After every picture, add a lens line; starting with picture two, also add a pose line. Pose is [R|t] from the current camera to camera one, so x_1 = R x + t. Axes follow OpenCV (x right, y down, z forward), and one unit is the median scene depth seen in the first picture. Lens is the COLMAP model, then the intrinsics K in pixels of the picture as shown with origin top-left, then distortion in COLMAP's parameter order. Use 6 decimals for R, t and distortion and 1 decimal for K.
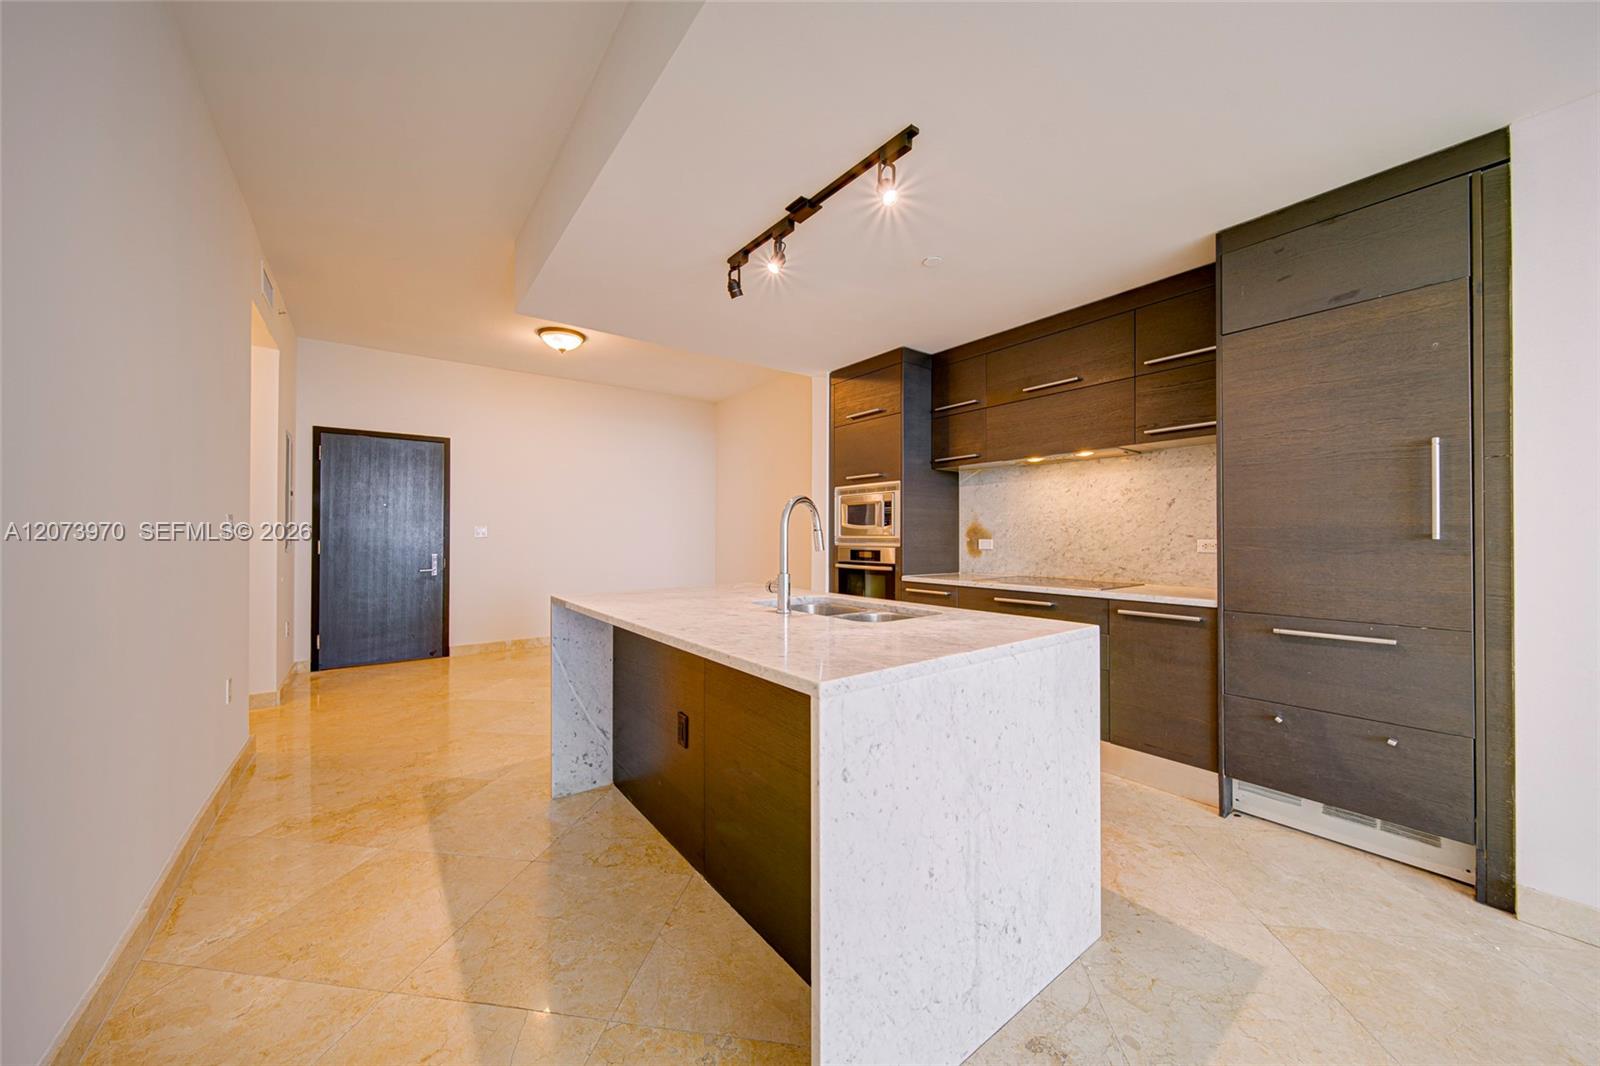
lens RADIAL K [[565.0, 0, 804.3], [0, 565.0, 527.9], [0, 0, 1]] dist [0.001203, -0.001508]
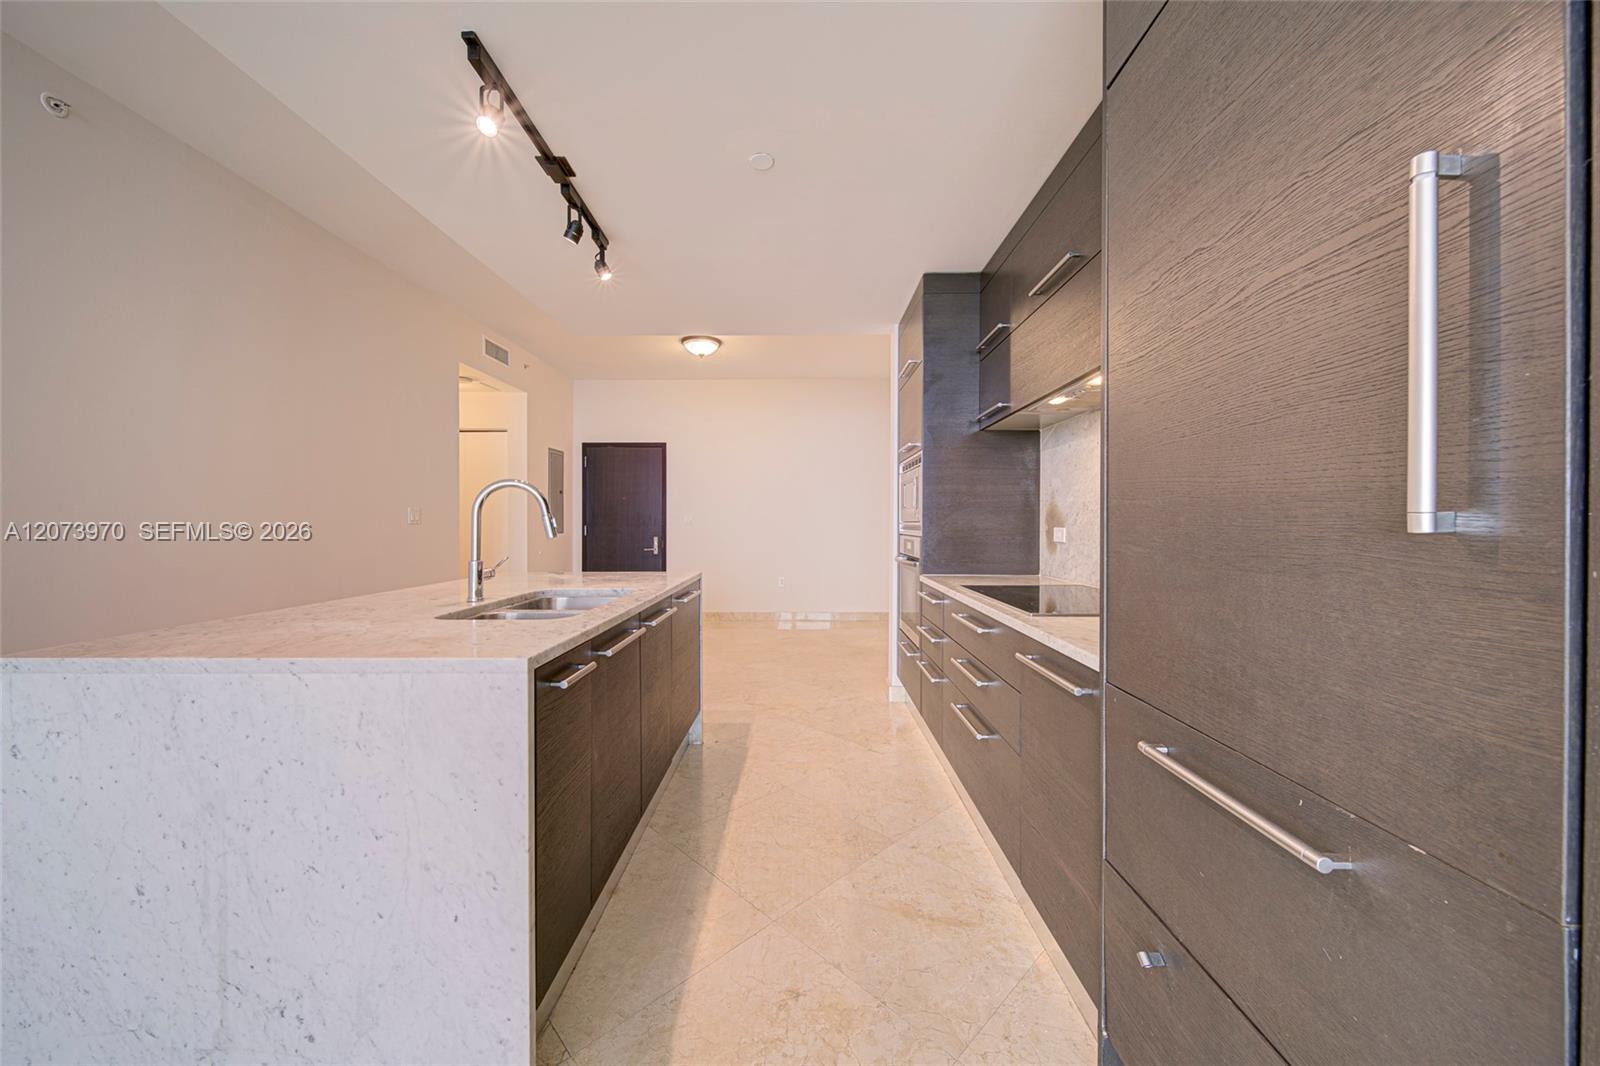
lens RADIAL K [[565.0, 0, 800.9], [0, 565.0, 522.2], [0, 0, 1]] dist [0.001203, -0.001508]
pose [[0.792499, 0.000237, -0.609873, 0.556993], [0.008104, 0.999908, 0.010920, 0.004937], [0.609820, -0.013596, 0.792424, 0.321512]]
